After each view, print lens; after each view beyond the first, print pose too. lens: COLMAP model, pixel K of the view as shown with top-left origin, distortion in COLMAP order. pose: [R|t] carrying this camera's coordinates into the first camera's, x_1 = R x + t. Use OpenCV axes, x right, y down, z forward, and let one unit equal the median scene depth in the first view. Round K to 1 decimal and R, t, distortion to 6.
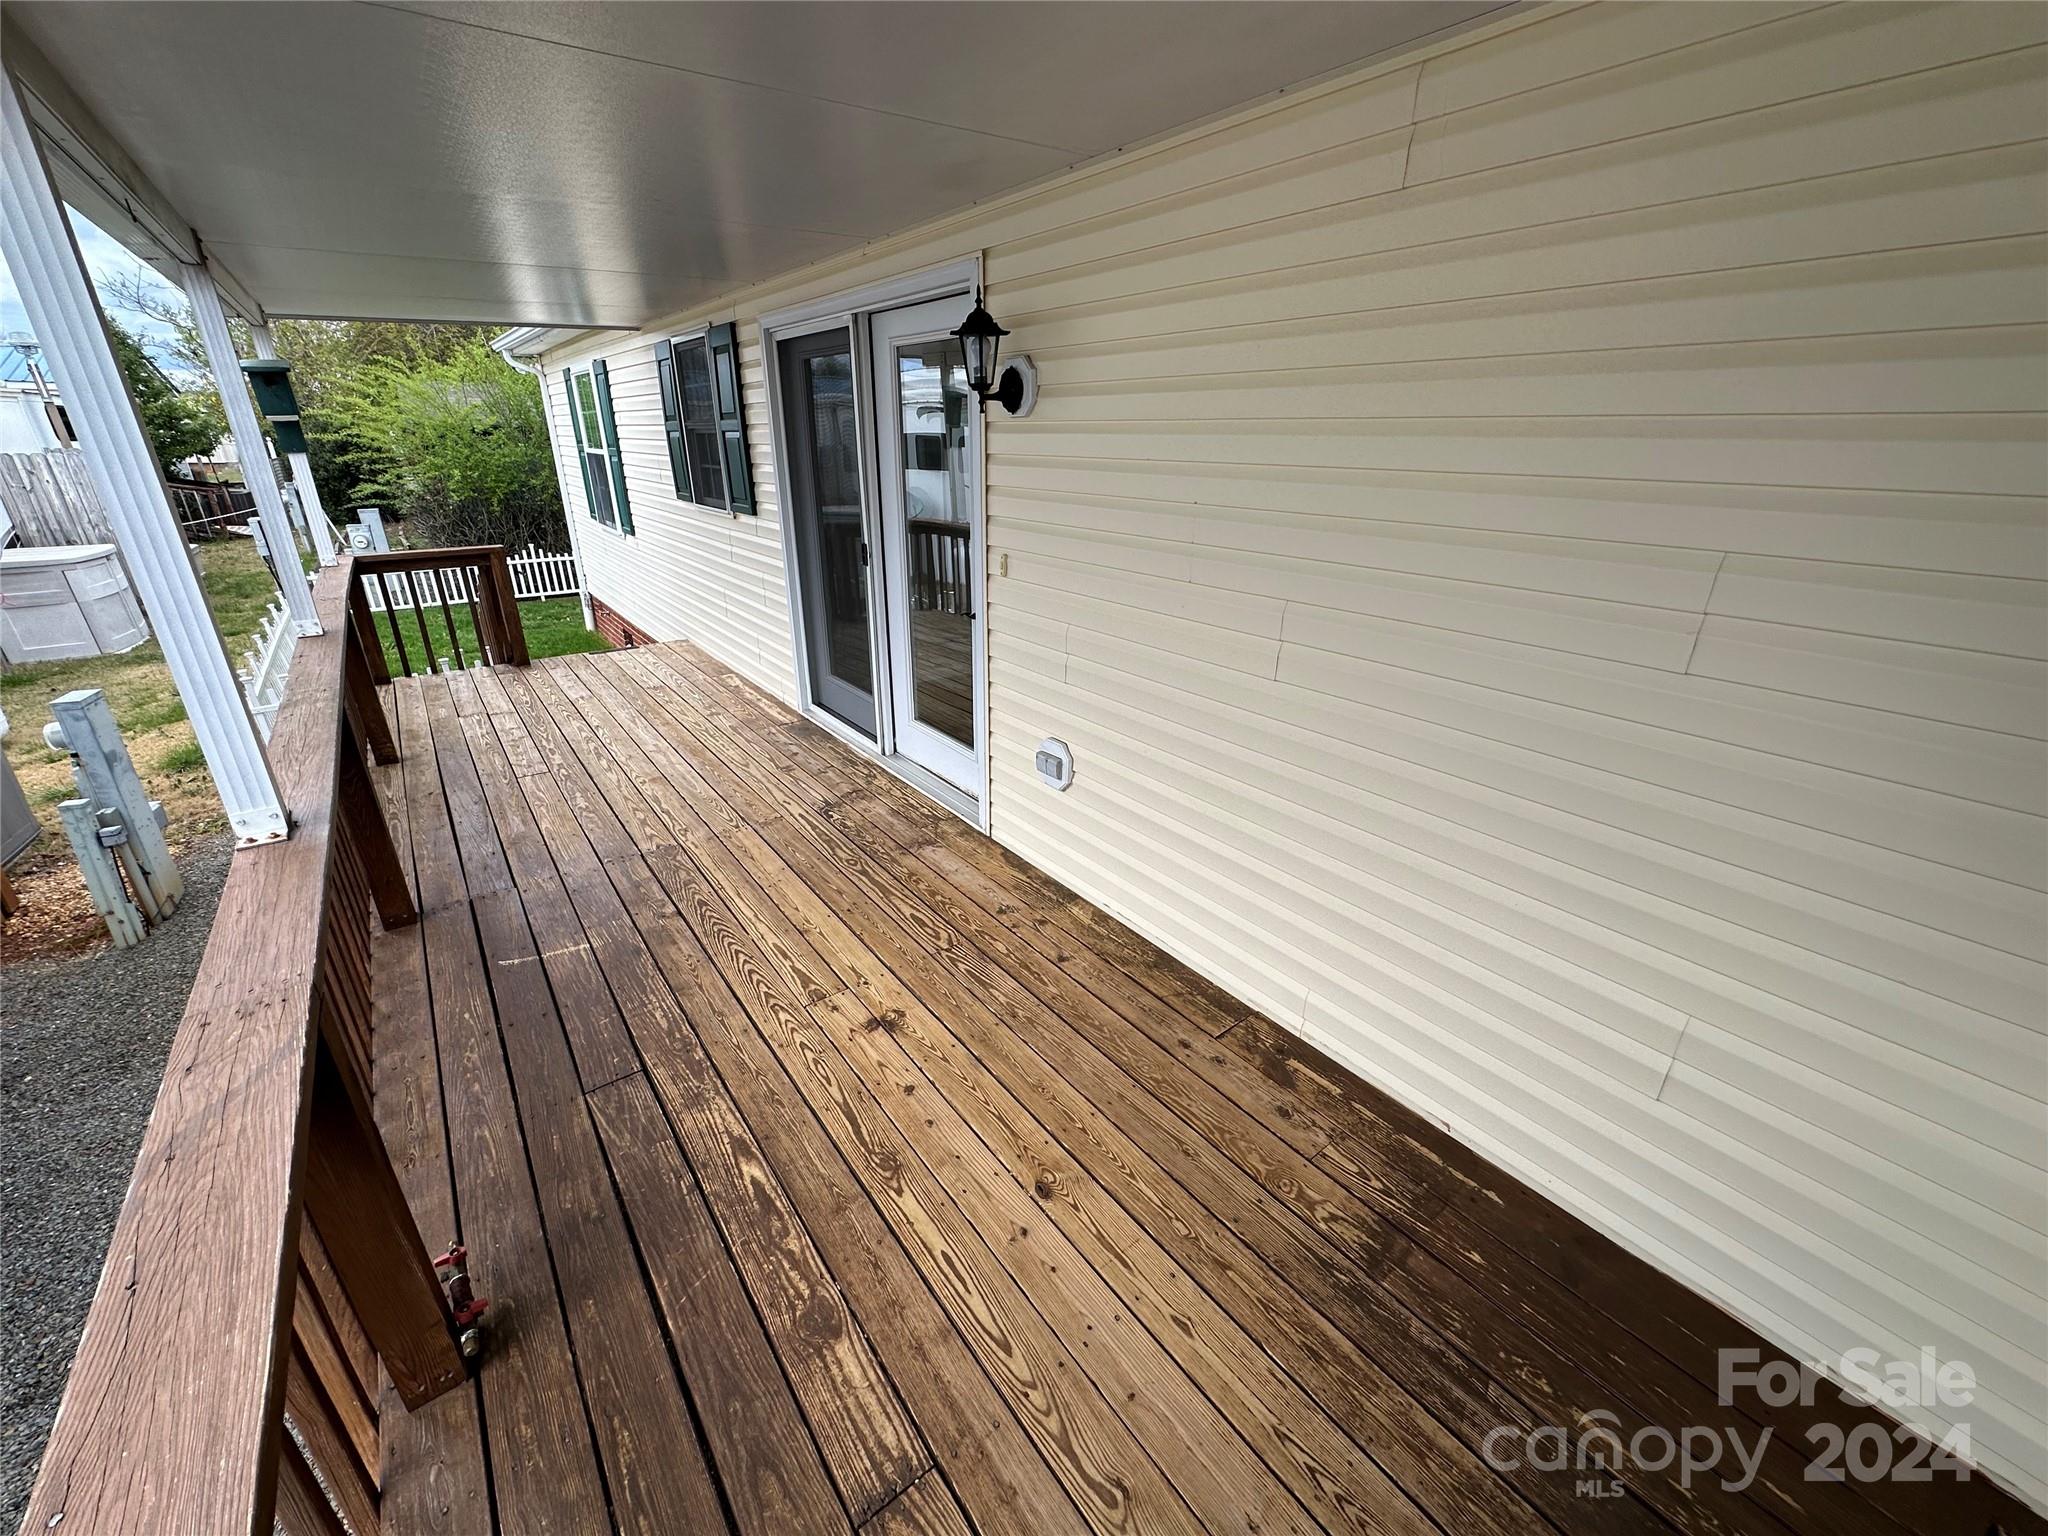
lens RADIAL K [[816.5, 0, 1025.4], [0, 816.5, 764.4], [0, 0, 1]] dist [-0.005609, 0.001656]
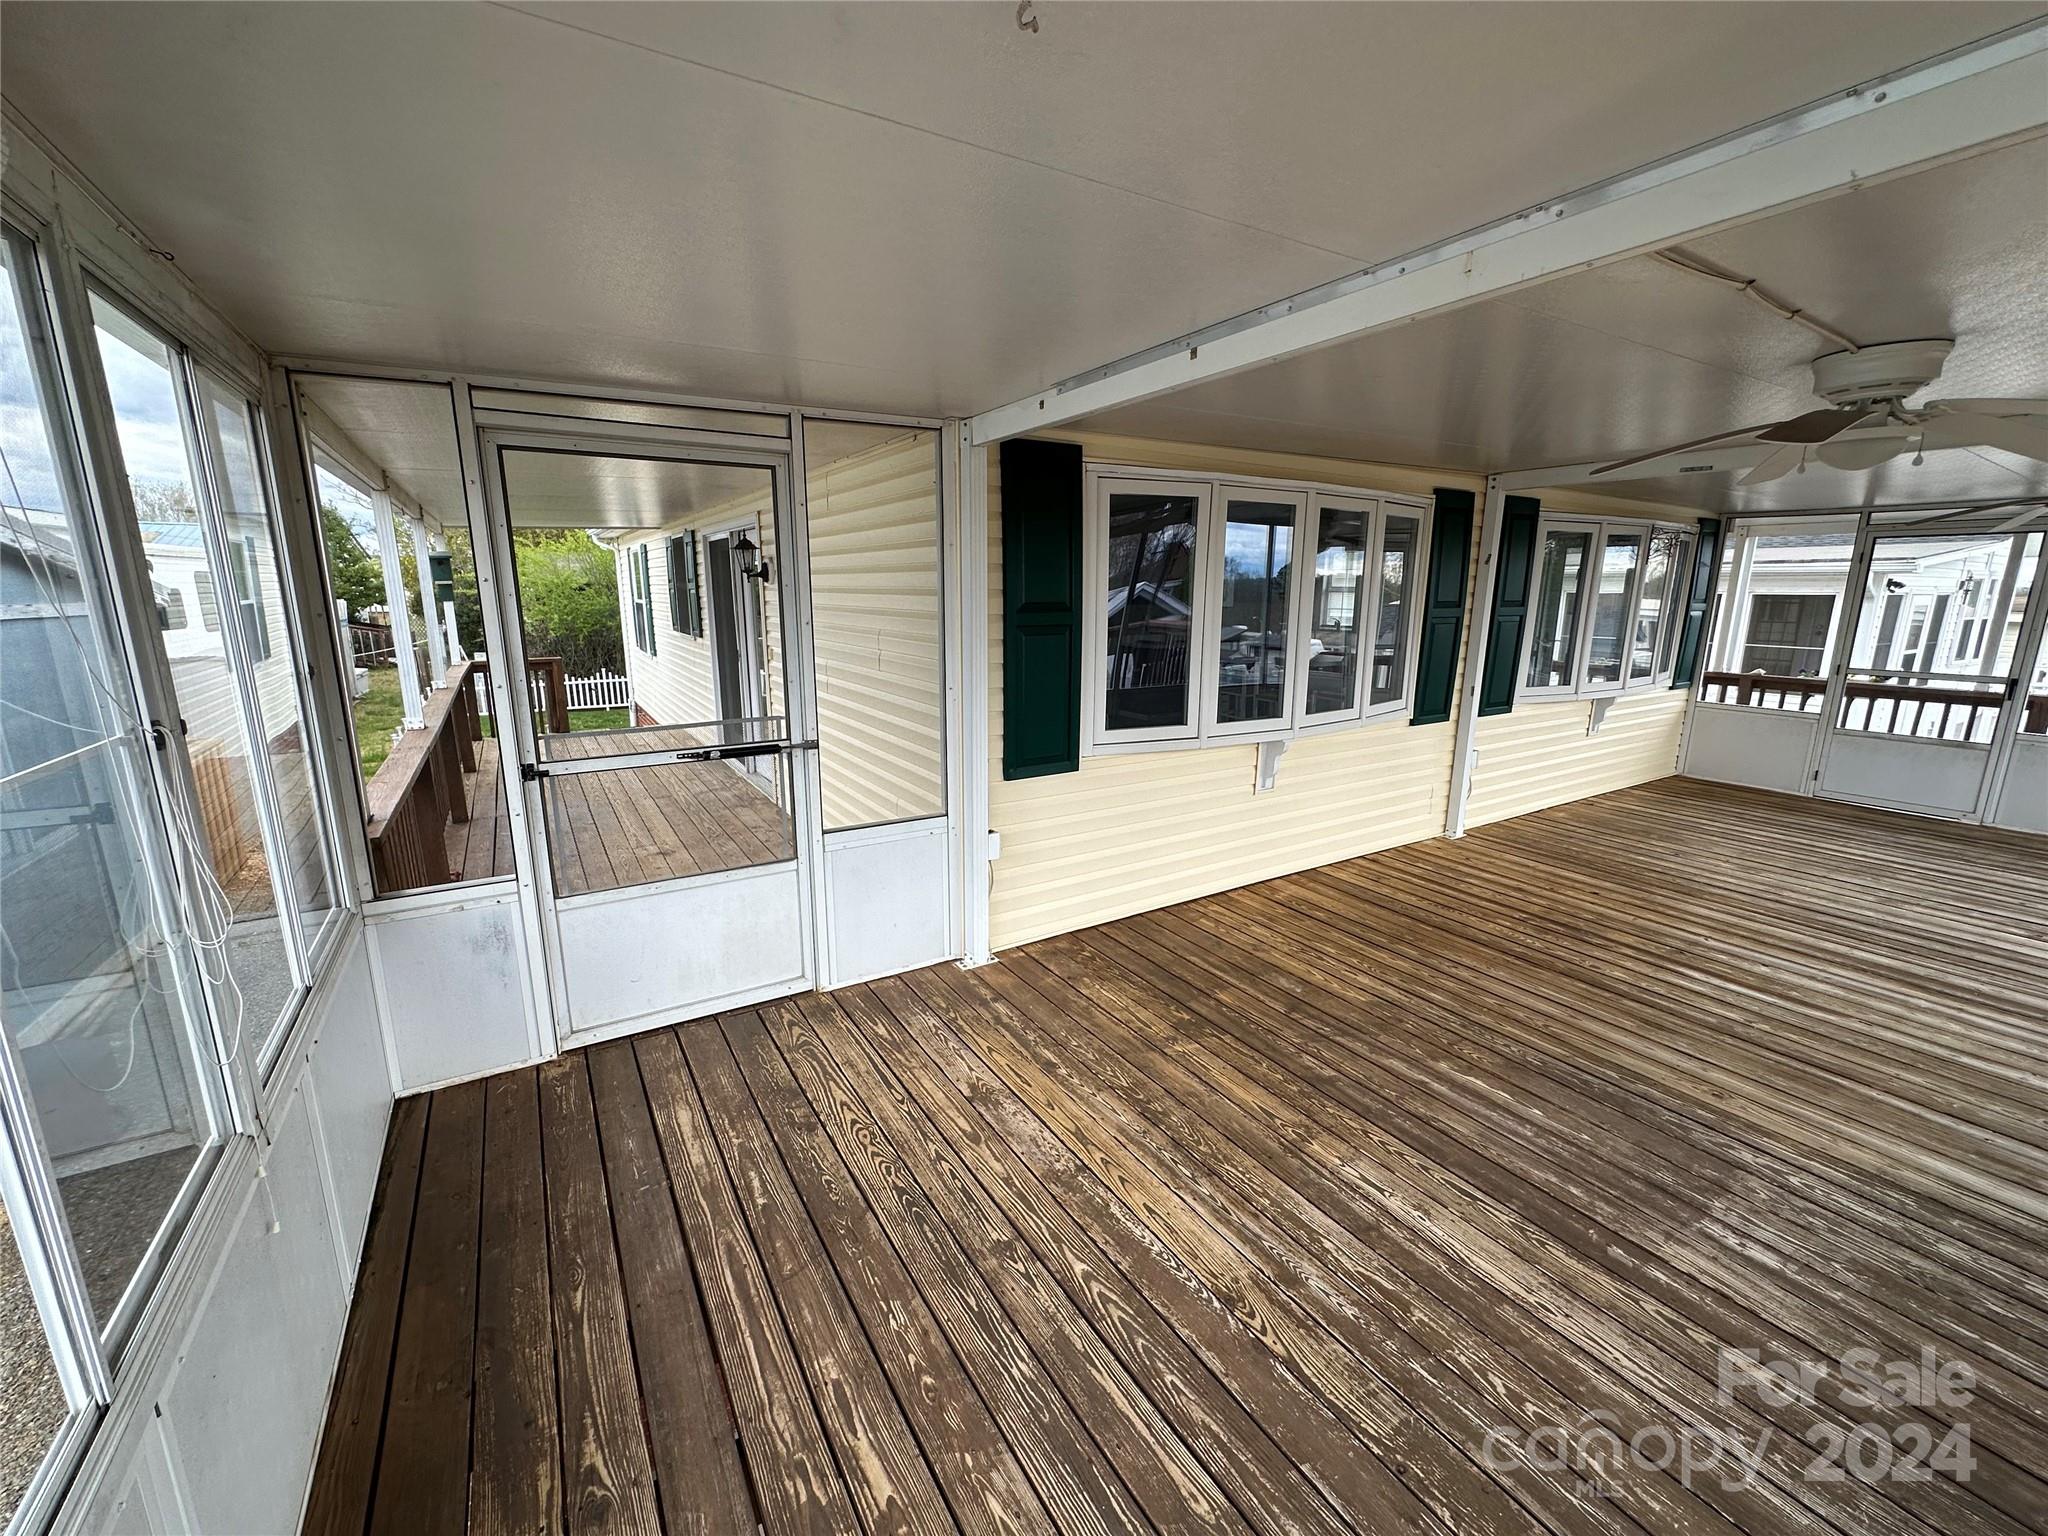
lens RADIAL K [[816.5, 0, 1025.7], [0, 816.5, 764.2], [0, 0, 1]] dist [-0.005609, 0.001656]
pose [[0.996041, 0.017985, -0.087053, 0.326991], [-0.032670, 0.984846, -0.170329, 0.144042], [0.082670, 0.172499, 0.981534, -0.363763]]
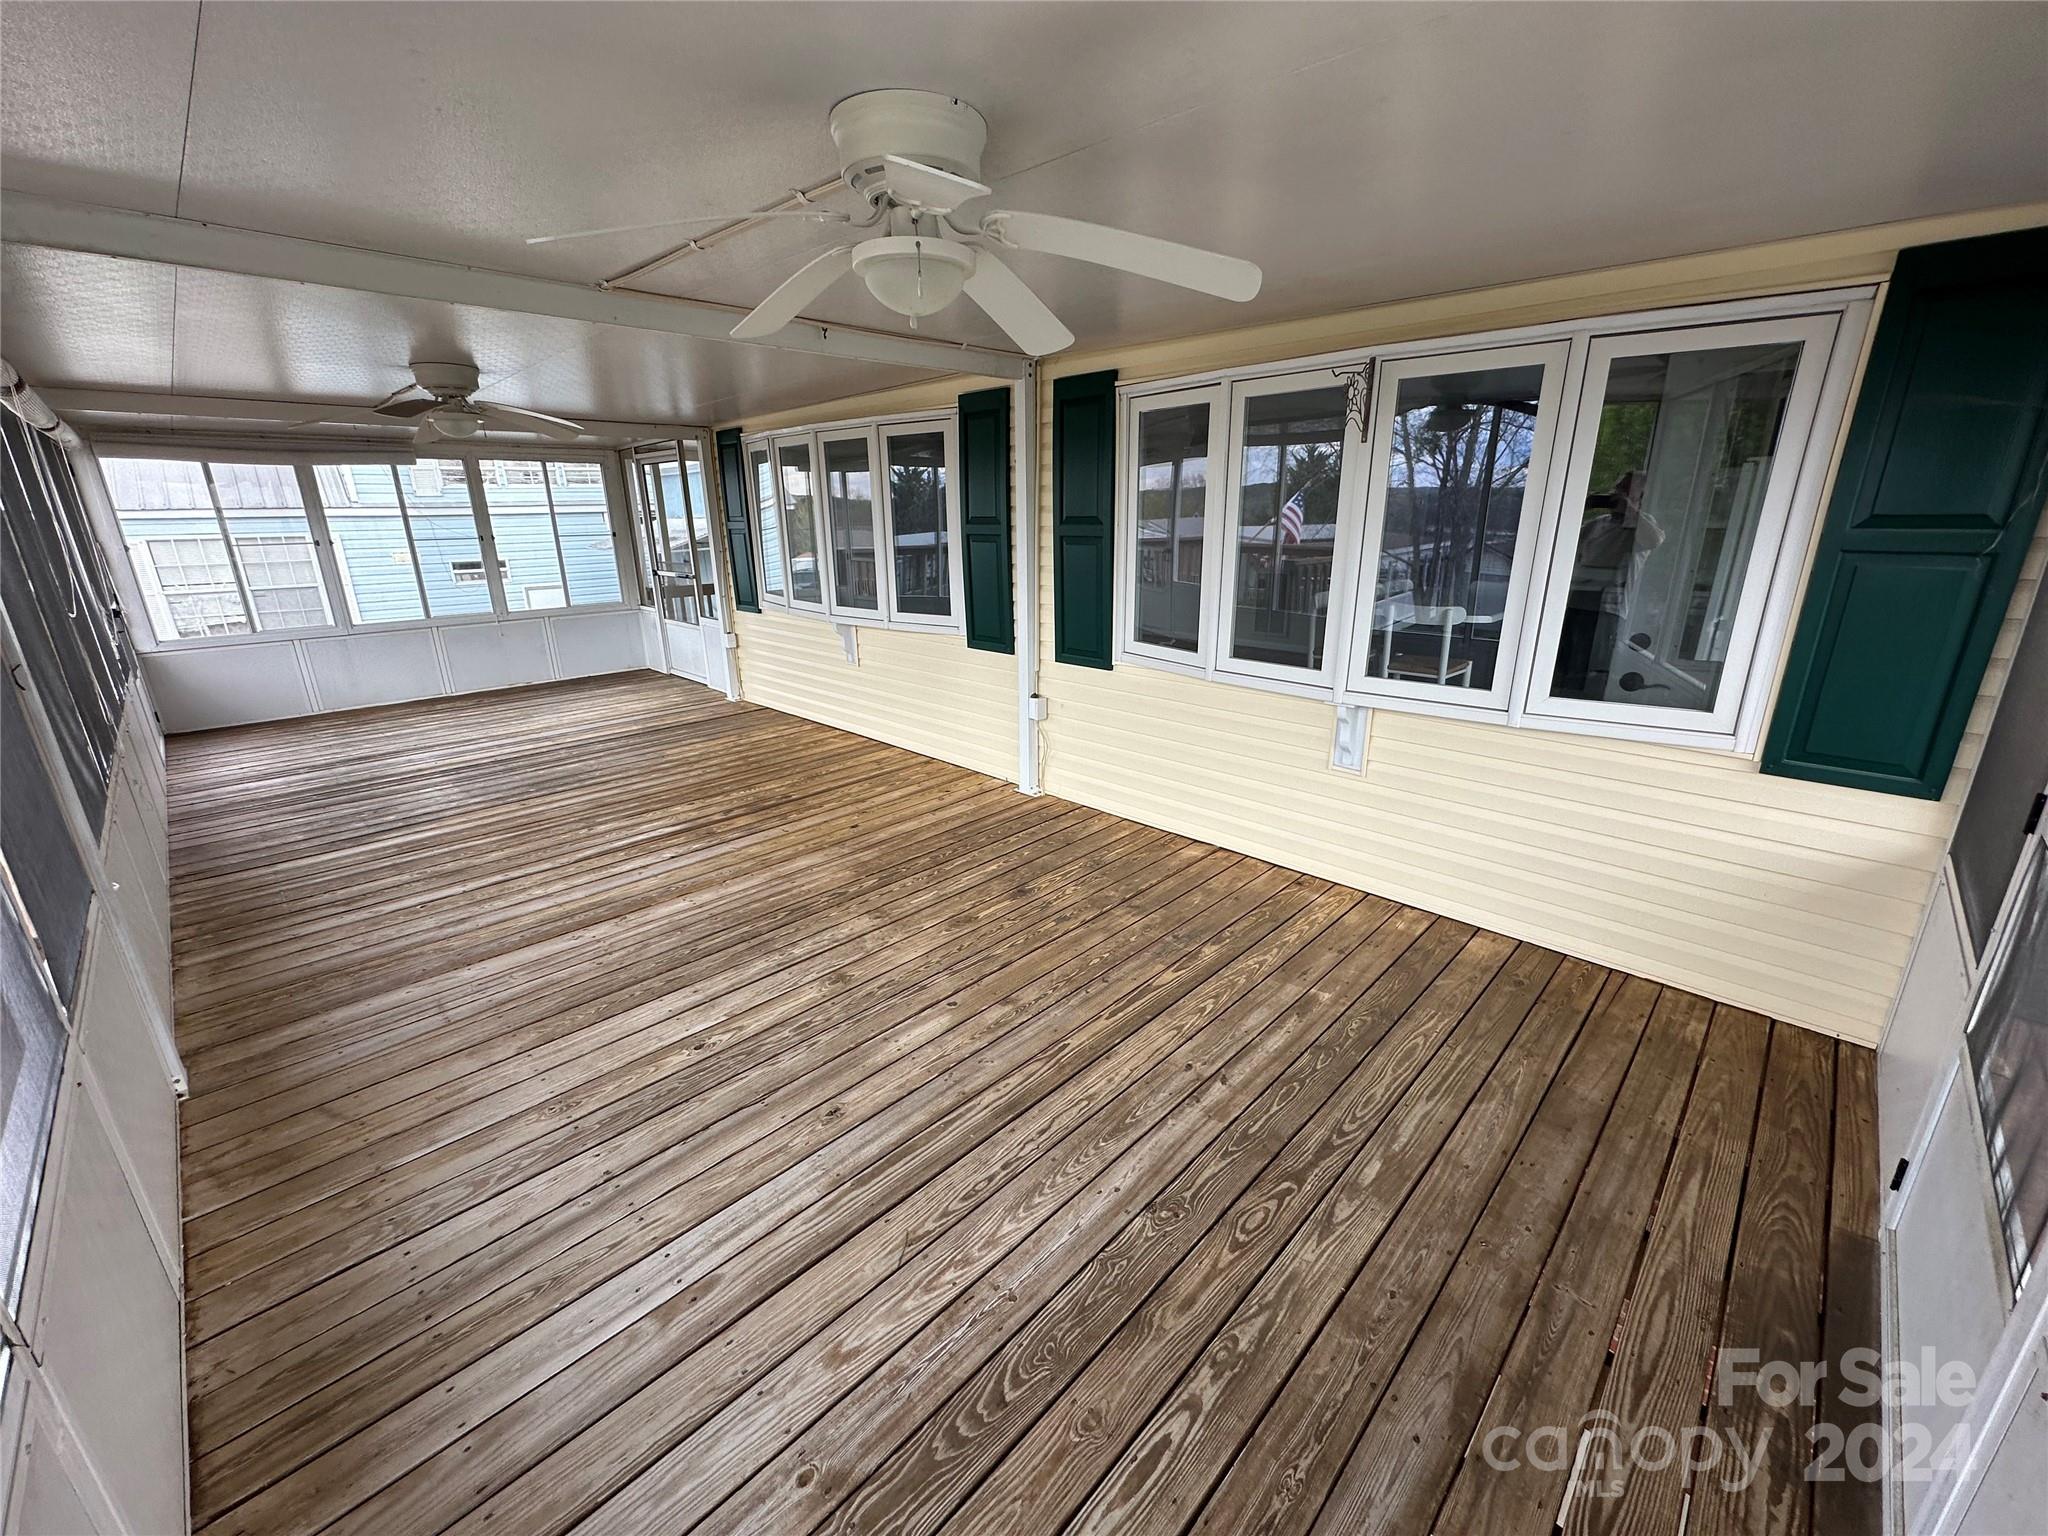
lens RADIAL K [[816.5, 0, 1030.1], [0, 816.5, 762.1], [0, 0, 1]] dist [-0.005609, 0.001656]
pose [[0.158071, 0.291958, -0.943278, 1.368371], [-0.360868, 0.906288, 0.220037, -0.124332], [0.919124, 0.305617, 0.248616, 0.308515]]
